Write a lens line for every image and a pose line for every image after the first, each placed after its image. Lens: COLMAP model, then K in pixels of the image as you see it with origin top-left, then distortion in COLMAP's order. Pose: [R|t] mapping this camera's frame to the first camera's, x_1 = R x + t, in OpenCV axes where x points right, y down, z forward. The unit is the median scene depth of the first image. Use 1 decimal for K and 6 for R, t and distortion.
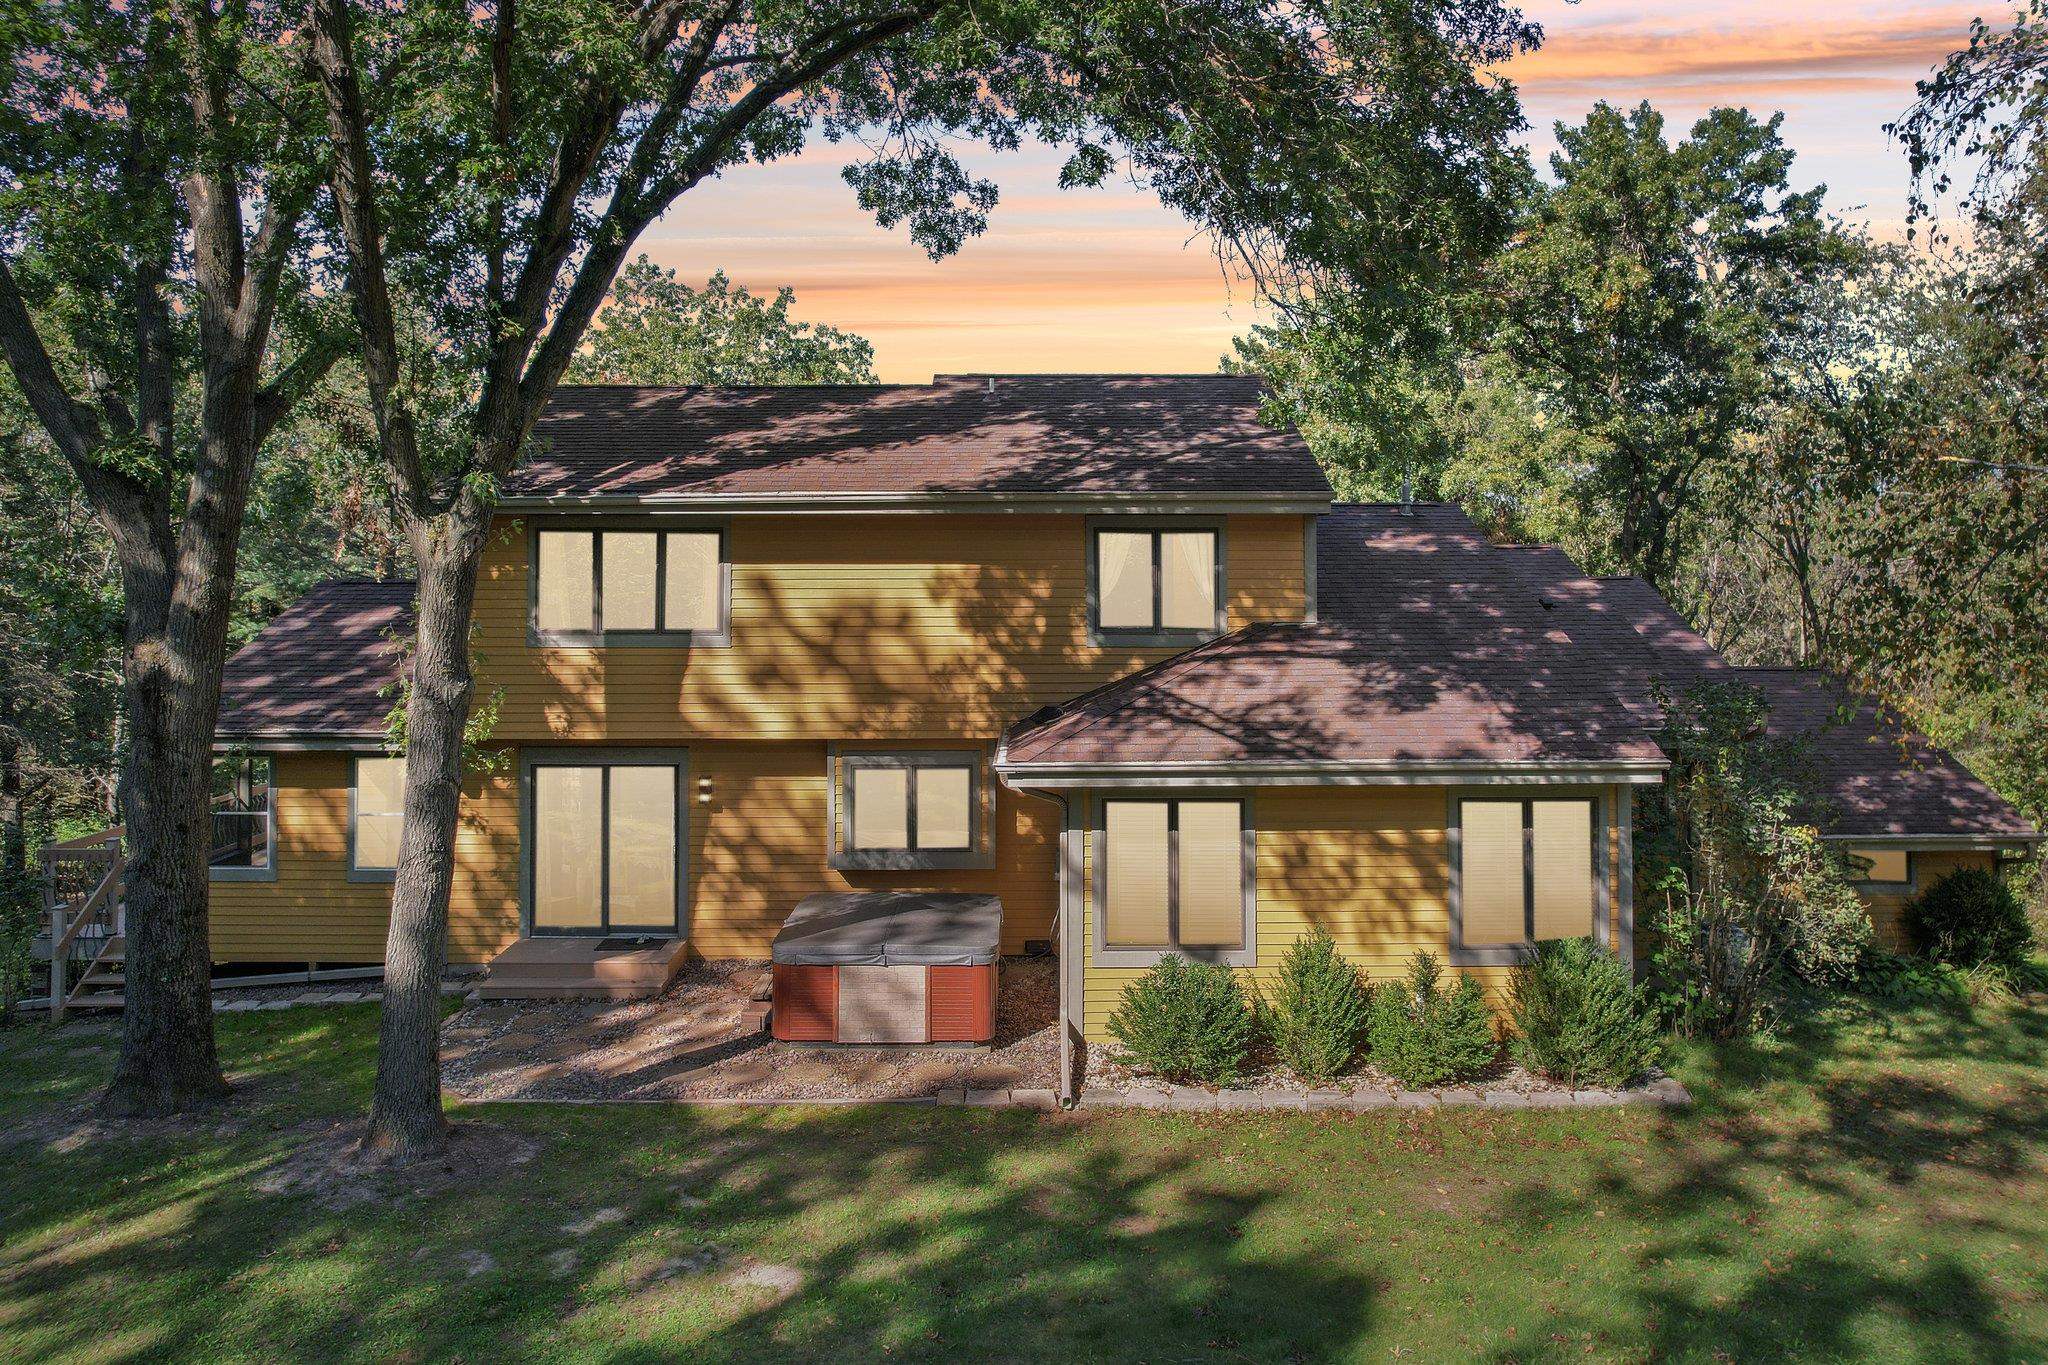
lens RADIAL K [[1276.6, 0, 1032.6], [0, 1276.6, 685.3], [0, 0, 1]] dist [-0.010419, -0.000383]
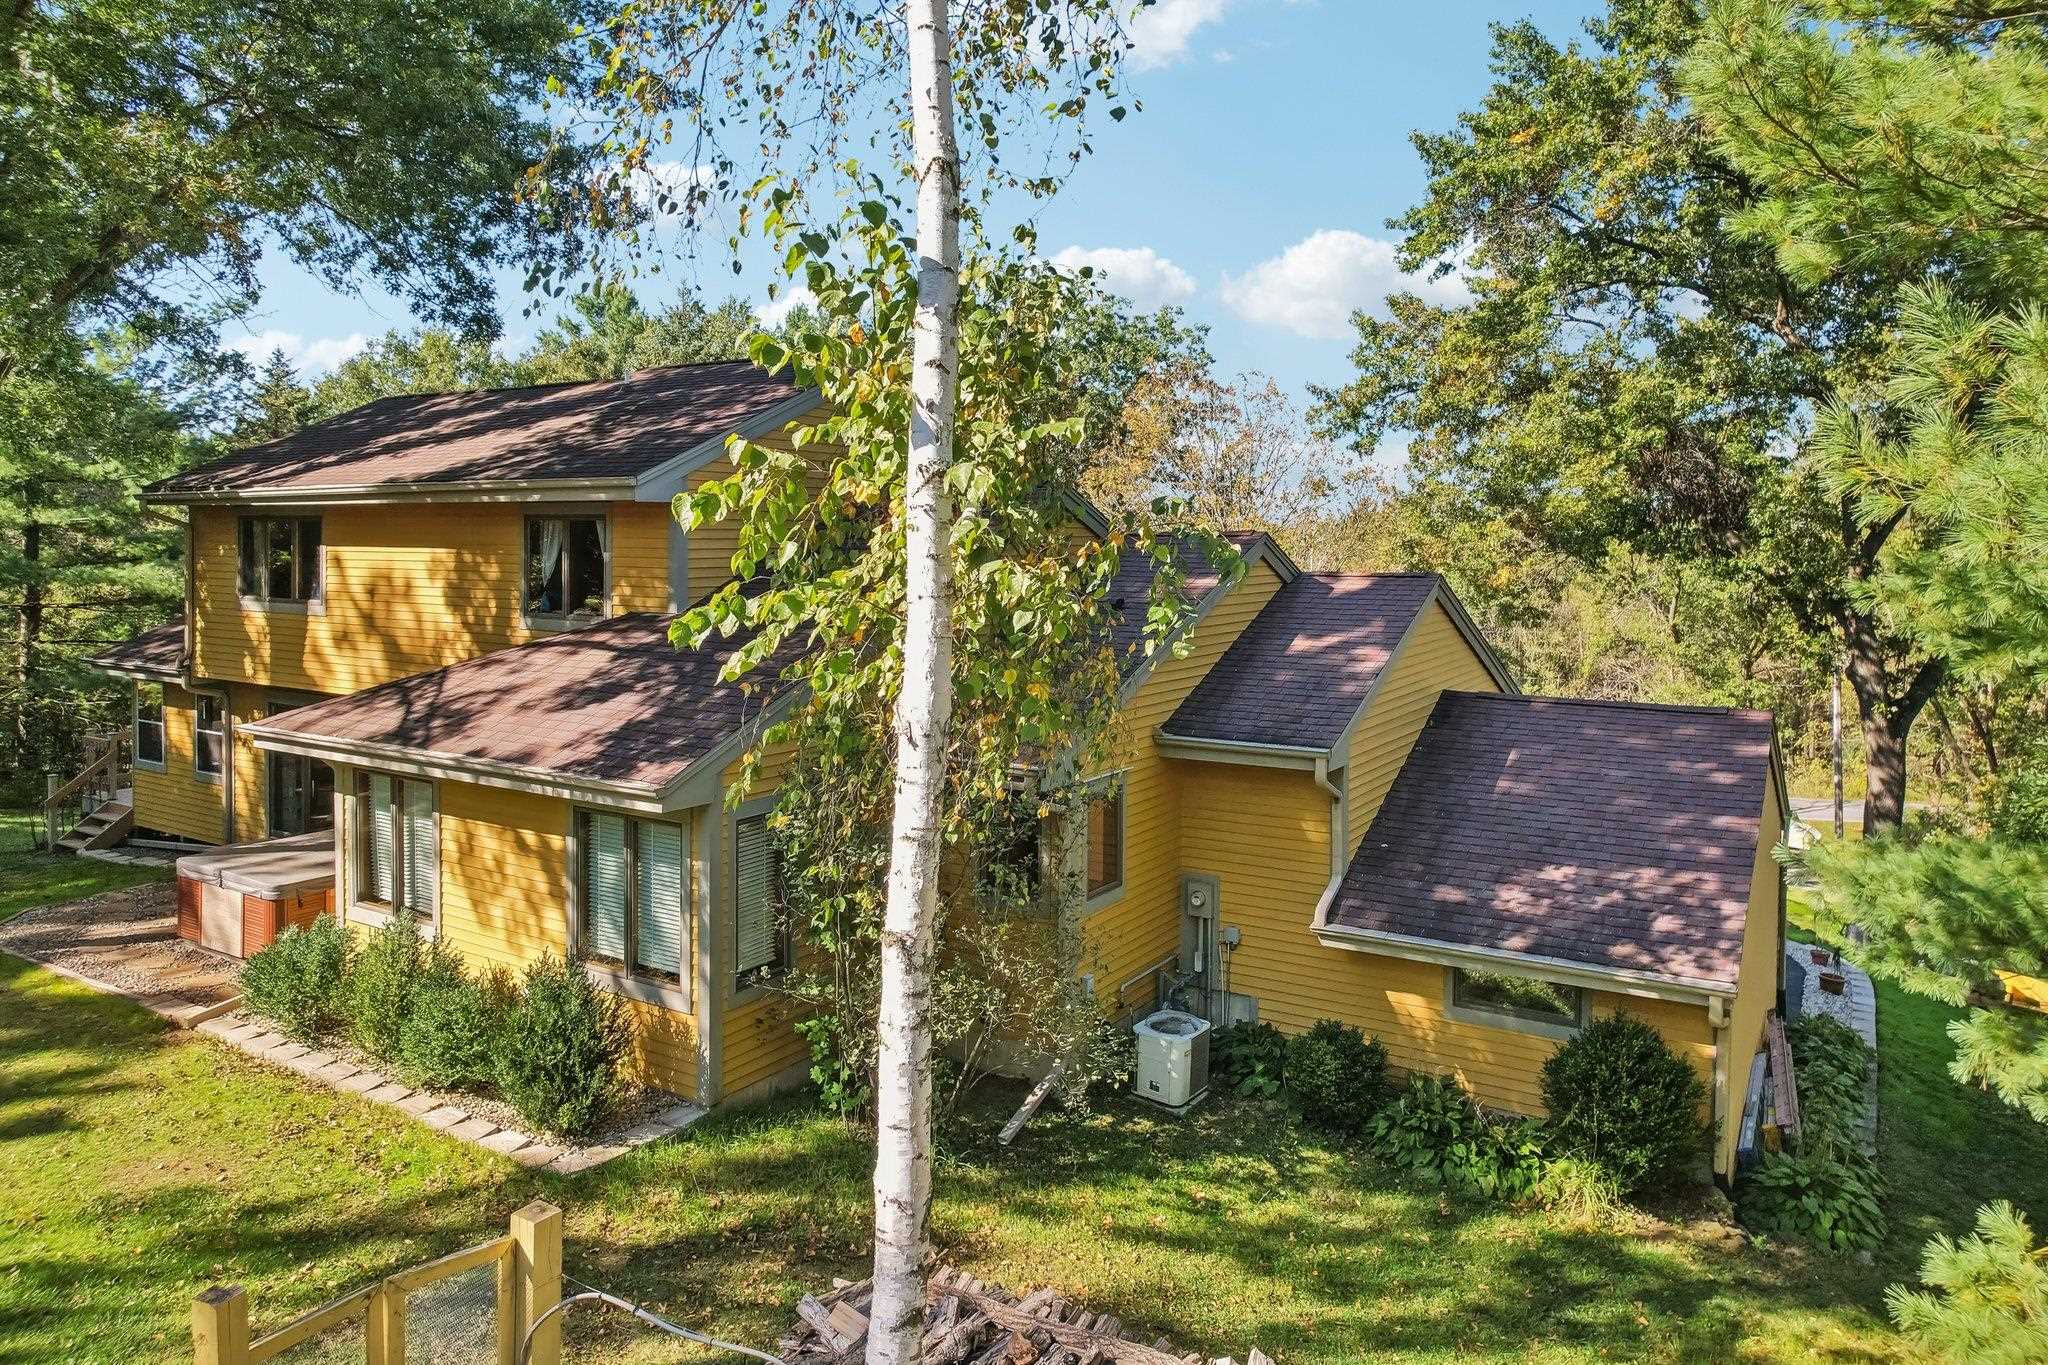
lens RADIAL K [[1276.6, 0, 1029.2], [0, 1276.6, 674.8], [0, 0, 1]] dist [-0.010419, -0.000383]
pose [[0.854551, 0.063325, -0.515492, 0.985768], [-0.055258, 0.997991, 0.030995, -0.049826], [0.516419, 0.001998, 0.856334, 0.332697]]
